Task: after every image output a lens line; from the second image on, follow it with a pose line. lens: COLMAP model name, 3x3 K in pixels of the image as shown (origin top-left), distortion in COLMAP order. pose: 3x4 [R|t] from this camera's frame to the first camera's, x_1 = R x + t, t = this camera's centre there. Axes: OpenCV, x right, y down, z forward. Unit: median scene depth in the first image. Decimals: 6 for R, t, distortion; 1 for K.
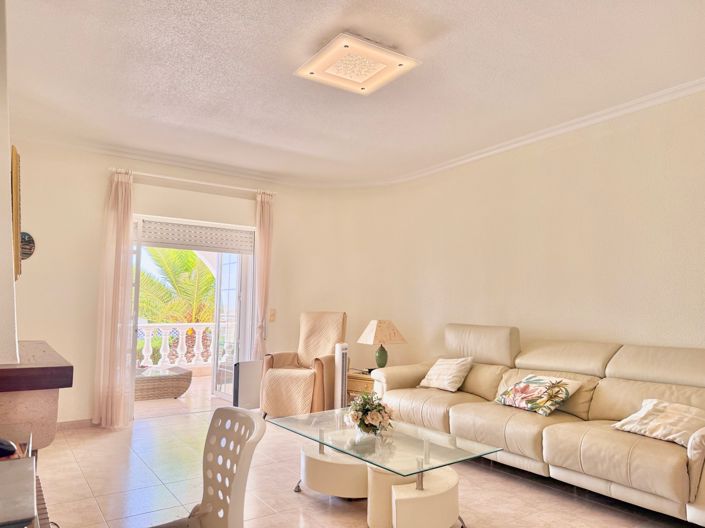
lens RADIAL K [[506.9, 0, 354.4], [0, 506.9, 261.3], [0, 0, 1]] dist [0.054789, -0.076348]
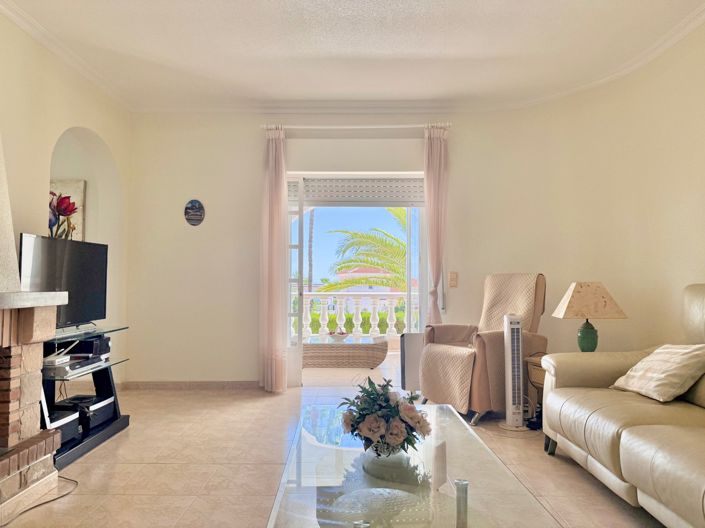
lens RADIAL K [[506.9, 0, 346.9], [0, 506.9, 264.2], [0, 0, 1]] dist [0.054789, -0.076348]
pose [[0.807244, -0.030032, -0.589453, 0.203374], [0.056413, 0.998058, 0.026406, 0.059695], [0.587515, -0.054569, 0.807371, 0.294914]]
